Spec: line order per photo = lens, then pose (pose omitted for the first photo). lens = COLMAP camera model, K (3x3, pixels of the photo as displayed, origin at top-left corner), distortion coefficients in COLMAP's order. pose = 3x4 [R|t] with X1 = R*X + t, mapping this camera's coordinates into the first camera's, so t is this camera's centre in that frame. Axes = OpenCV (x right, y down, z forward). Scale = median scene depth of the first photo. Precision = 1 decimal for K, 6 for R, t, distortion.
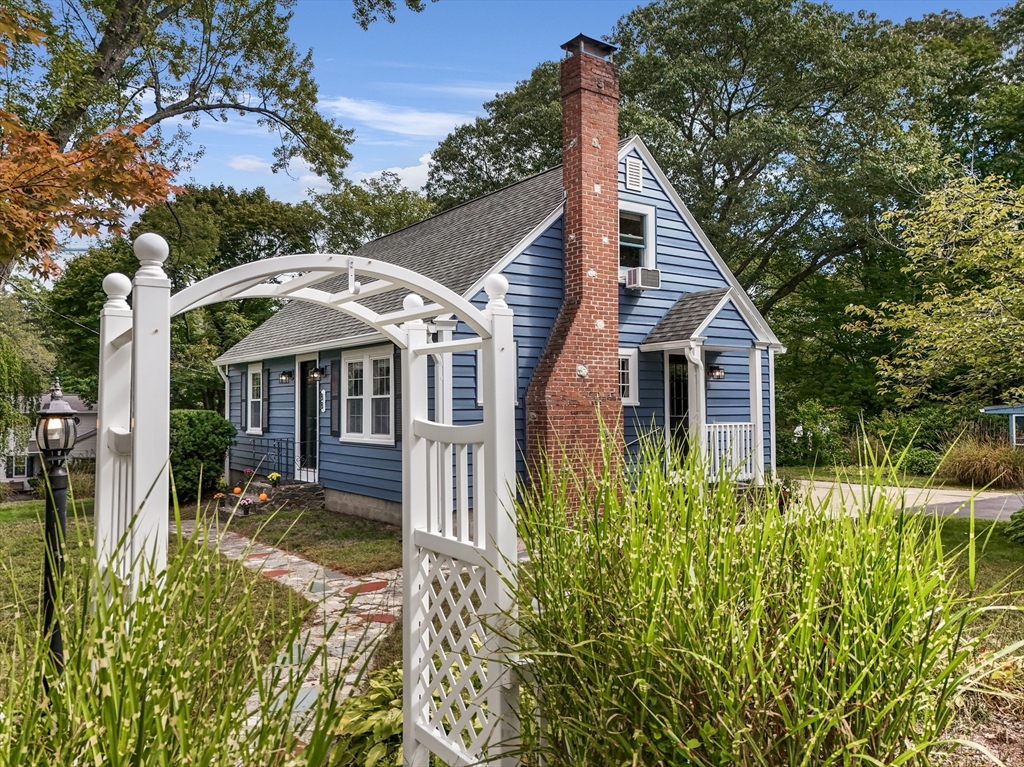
lens RADIAL K [[774.3, 0, 512.0], [0, 774.3, 383.5], [0, 0, 1]] dist [0.055060, 0.000598]
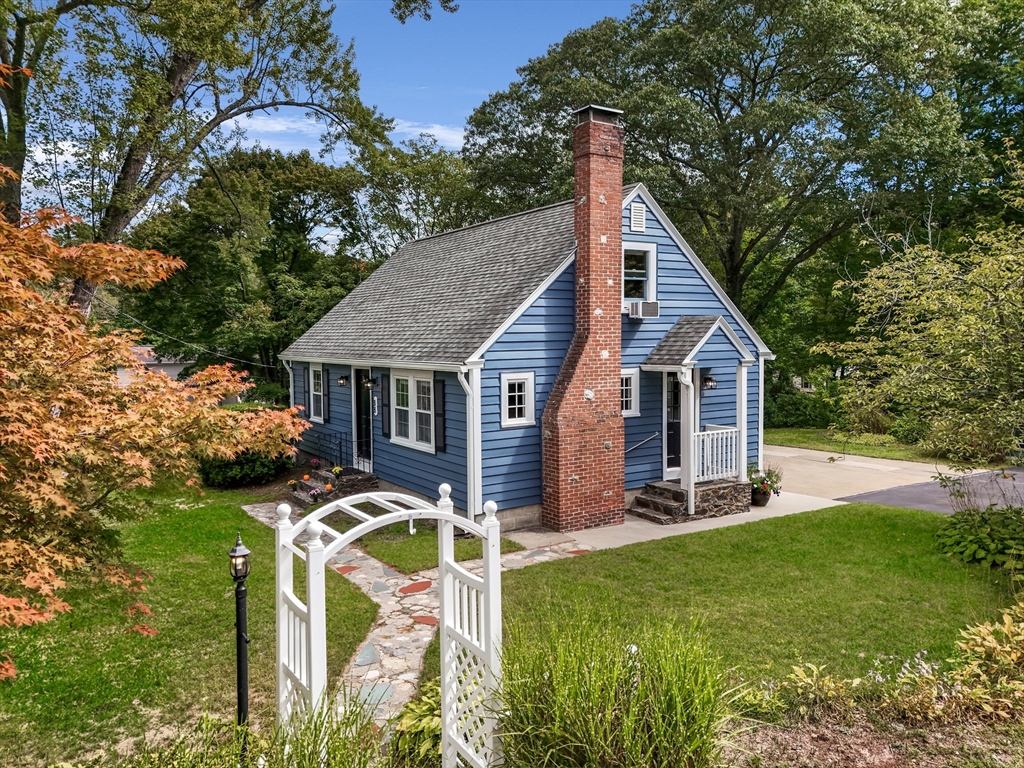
lens RADIAL K [[759.7, 0, 512.0], [0, 759.7, 384.0], [0, 0, 1]] dist [0.061166, -0.007836]
pose [[0.998775, 0.000723, -0.049484, 0.026194], [0.003937, 0.995564, 0.094004, -0.129088], [0.049333, -0.094083, 0.994341, -0.159830]]
